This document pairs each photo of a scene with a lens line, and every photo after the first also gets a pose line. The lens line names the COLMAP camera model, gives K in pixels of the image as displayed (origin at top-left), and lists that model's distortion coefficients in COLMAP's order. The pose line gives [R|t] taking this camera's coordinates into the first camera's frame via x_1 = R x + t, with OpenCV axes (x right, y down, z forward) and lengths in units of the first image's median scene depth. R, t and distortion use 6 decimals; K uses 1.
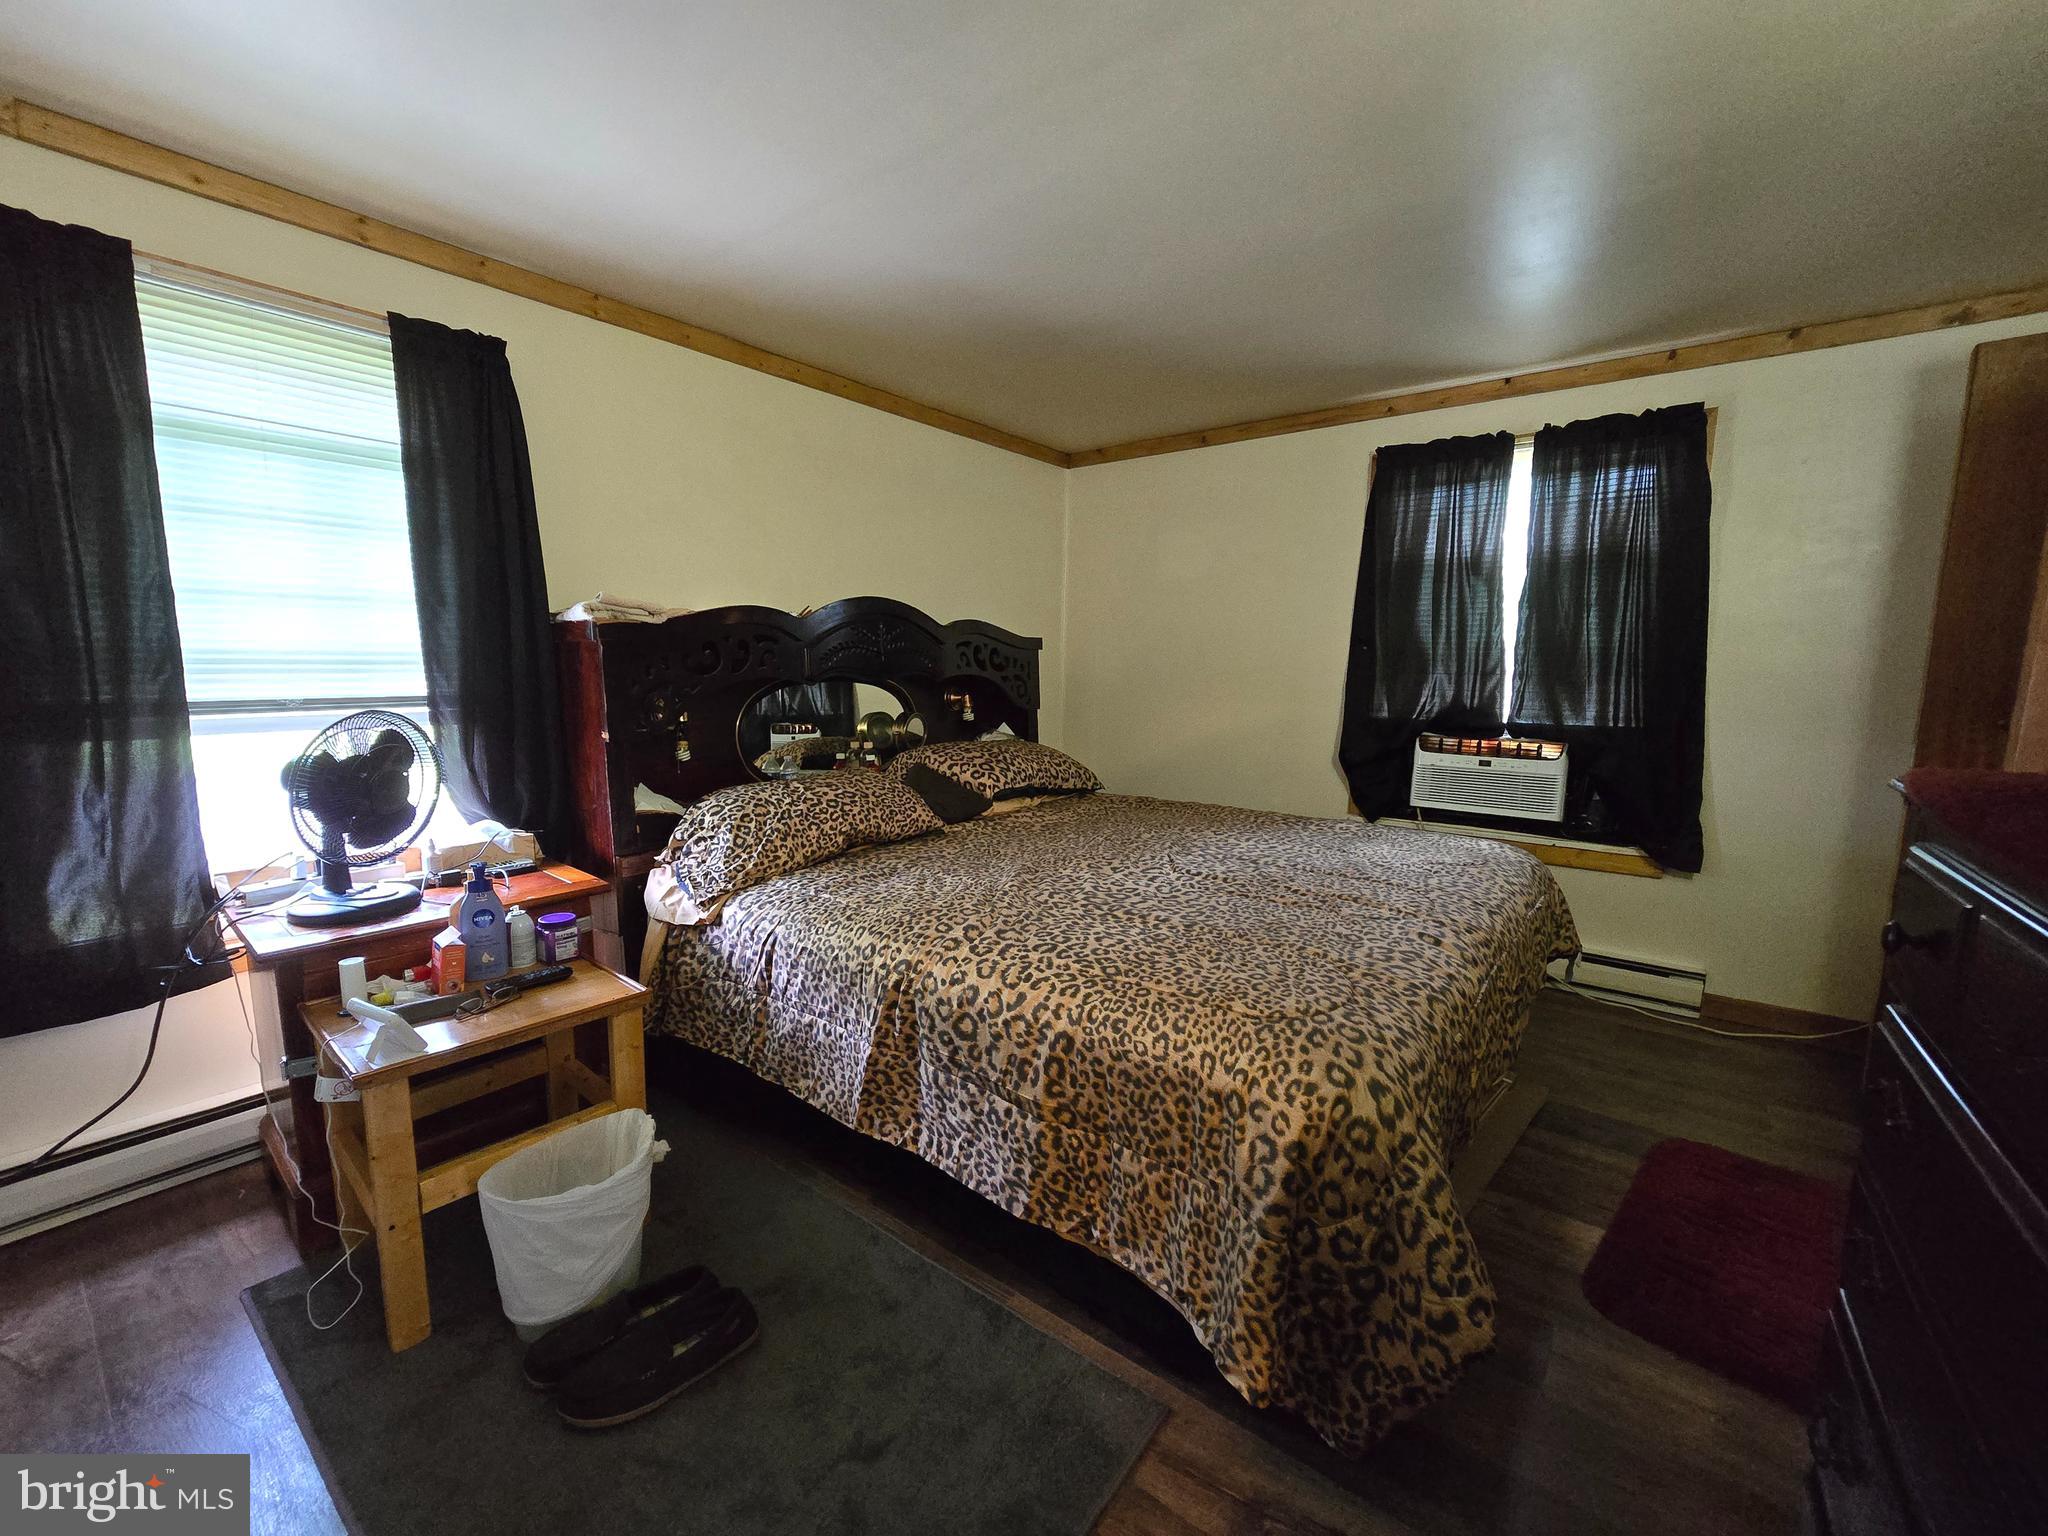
lens RADIAL K [[838.0, 0, 1015.7], [0, 838.0, 775.2], [0, 0, 1]] dist [-0.004057, -0.000894]
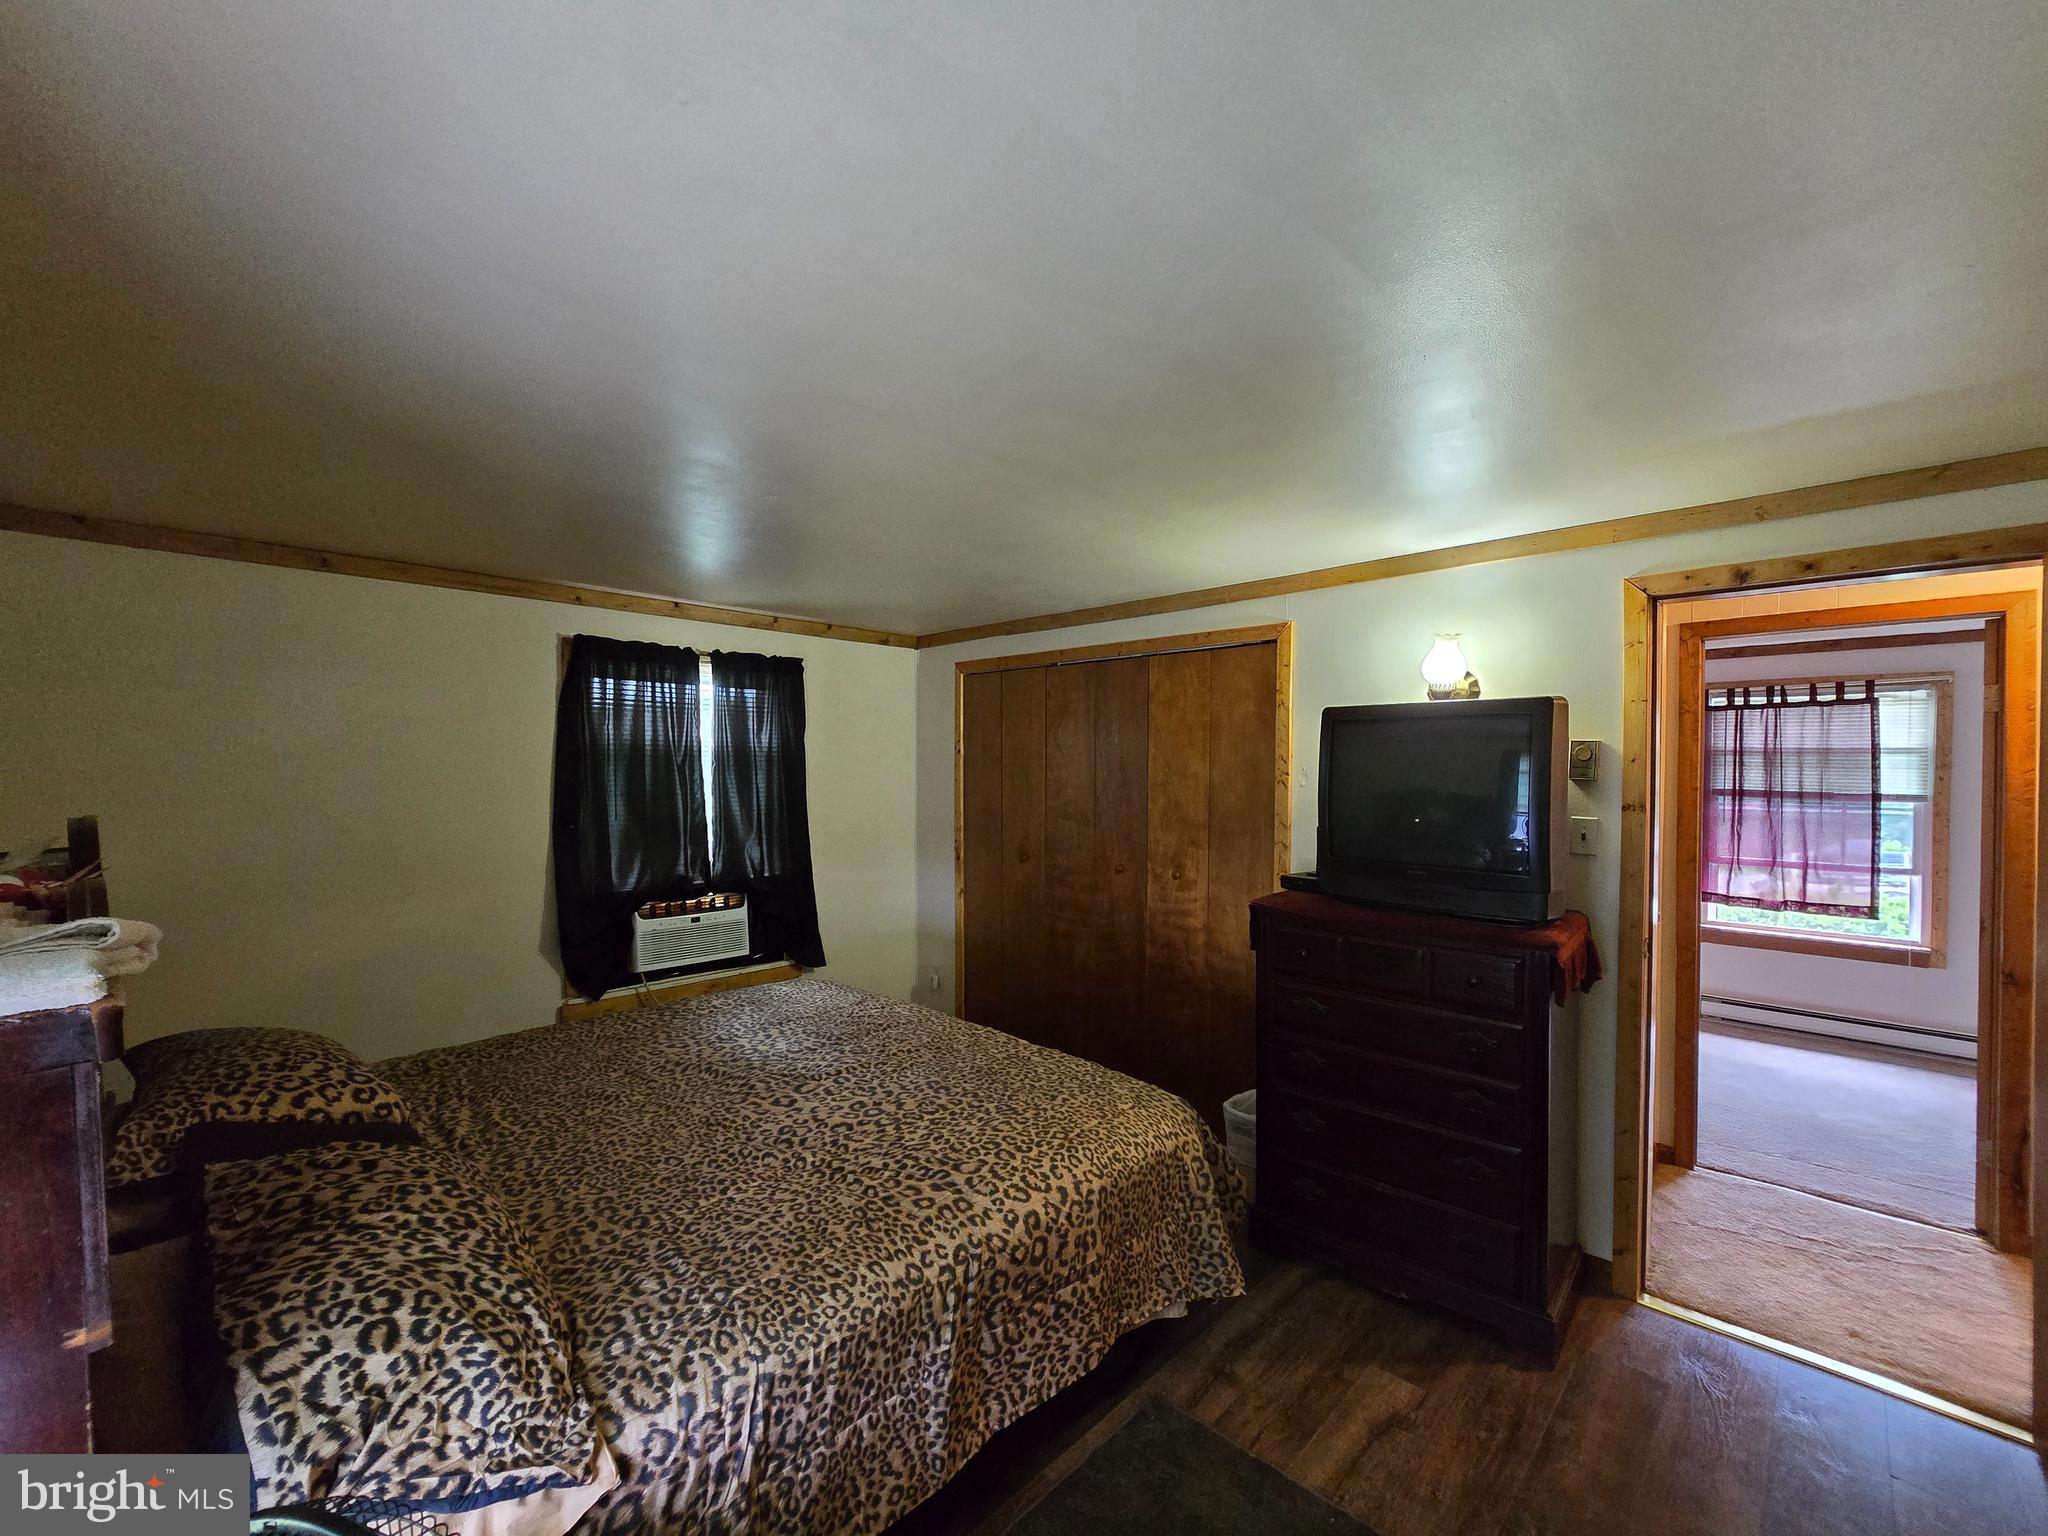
lens RADIAL K [[838.0, 0, 1012.5], [0, 838.0, 782.2], [0, 0, 1]] dist [-0.004057, -0.000894]
pose [[0.110445, -0.024150, 0.993589, -0.991143], [0.134768, 0.990835, 0.009103, -0.279943], [-0.984703, 0.132898, 0.112687, 0.724626]]
